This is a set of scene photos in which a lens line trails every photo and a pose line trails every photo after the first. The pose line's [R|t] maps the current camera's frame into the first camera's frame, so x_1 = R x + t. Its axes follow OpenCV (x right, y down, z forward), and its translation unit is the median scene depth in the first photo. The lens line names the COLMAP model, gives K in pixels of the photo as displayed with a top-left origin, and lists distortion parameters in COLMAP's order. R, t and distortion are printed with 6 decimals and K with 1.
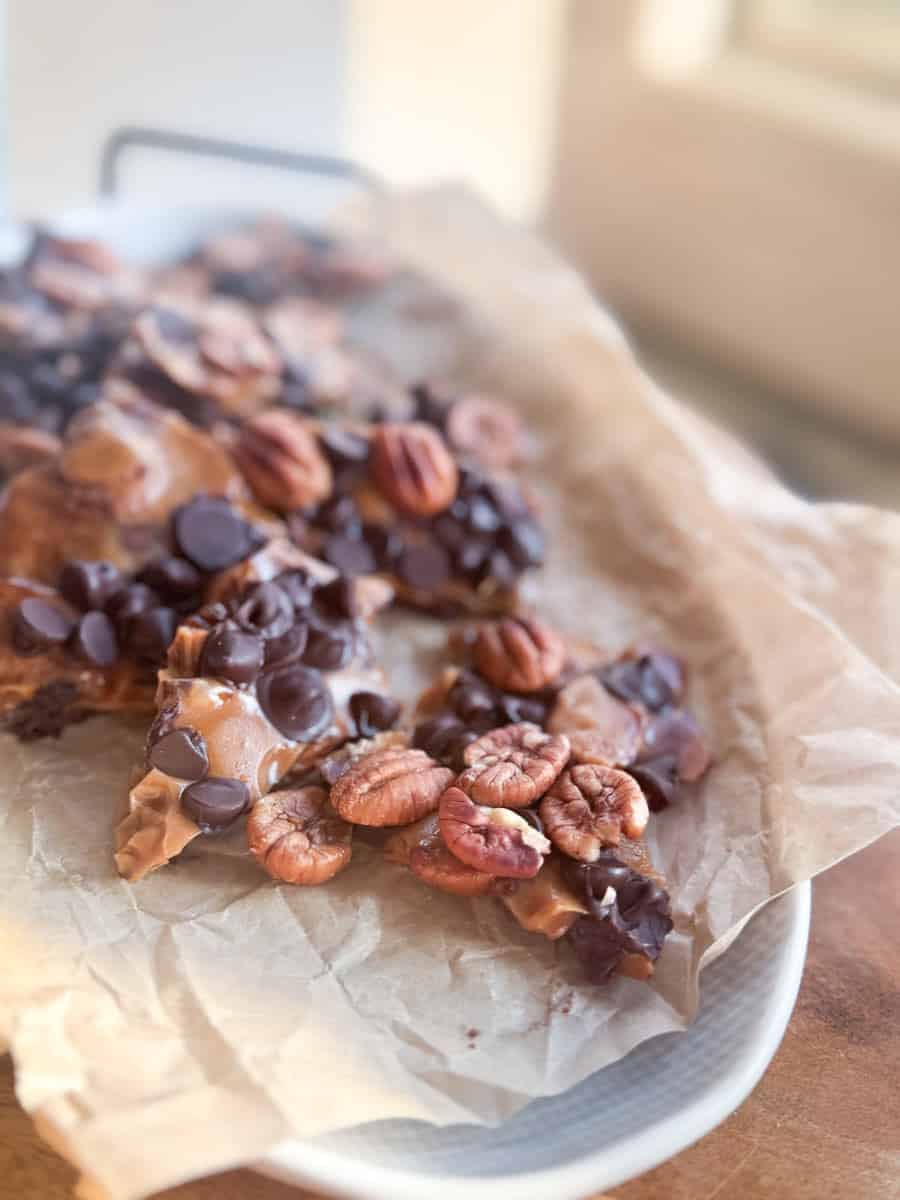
lens RADIAL K [[1113.9, 0, 450.0], [0, 1113.9, 600.0], [0, 0, 1]] dist [0.184036, -0.547842]
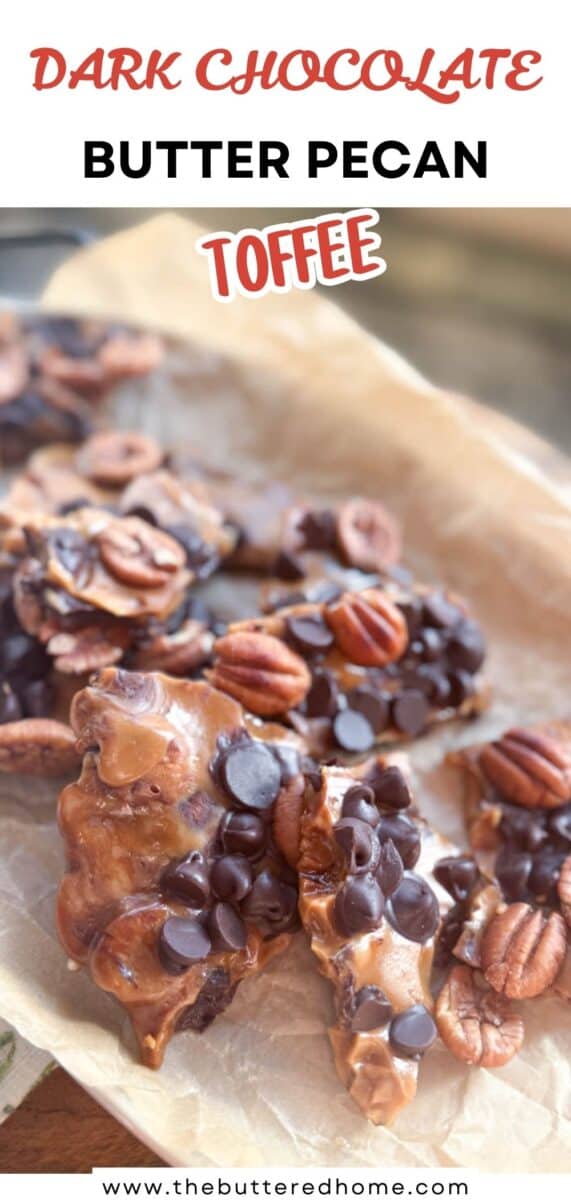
lens RADIAL K [[912.9, 0, 284.0], [0, 912.9, 699.9], [0, 0, 1]] dist [0.151034, -0.483984]
pose [[0.913846, -0.369158, 0.169139, -0.350343], [0.289940, 0.884836, 0.364692, -0.496063], [-0.284289, -0.284233, 0.915637, 0.242935]]
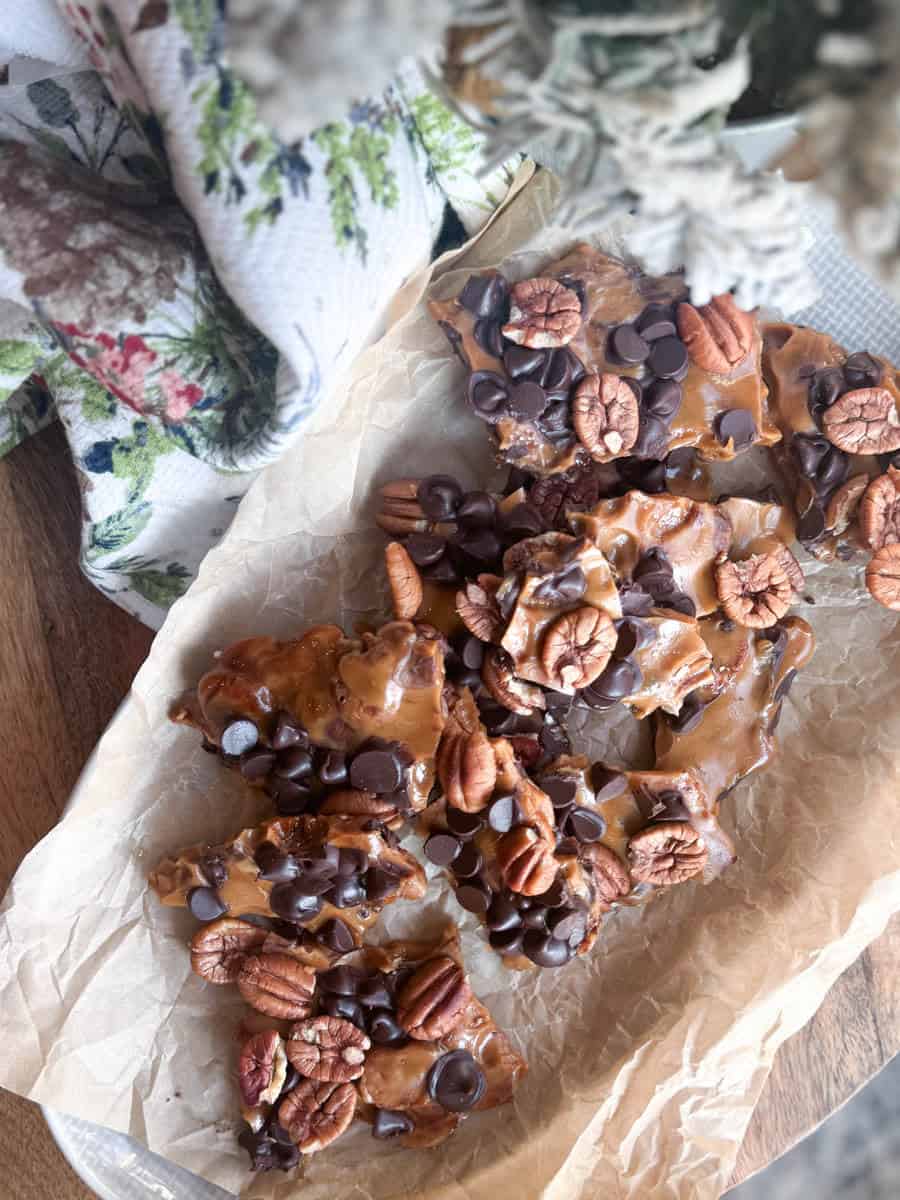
lens RADIAL K [[1237.0, 0, 448.7], [0, 1237.0, 671.9], [0, 0, 1]] dist [0.176816, -0.489638]
pose [[0.483420, 0.873751, -0.053511, -0.223910], [-0.514368, 0.332984, 0.790283, -1.463608], [0.708329, -0.354514, 0.610401, 0.255126]]
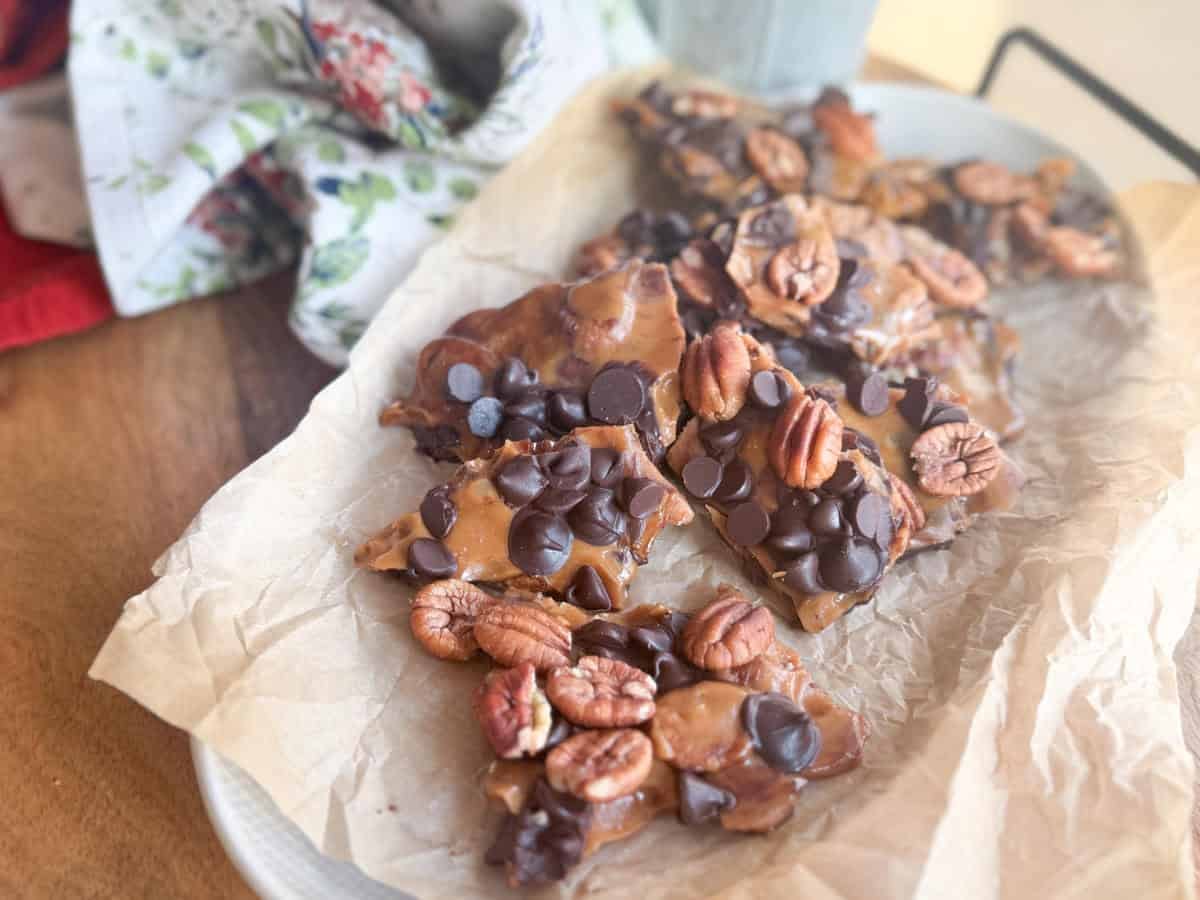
lens RADIAL K [[1193.4, 0, 545.1], [0, 1193.4, 475.1], [0, 0, 1]] dist [0.199641, -0.555590]
pose [[0.574536, 0.547772, -0.608156, 0.646947], [-0.499225, 0.823343, 0.269966, -0.337050], [0.648601, 0.148501, 0.746501, 0.014807]]
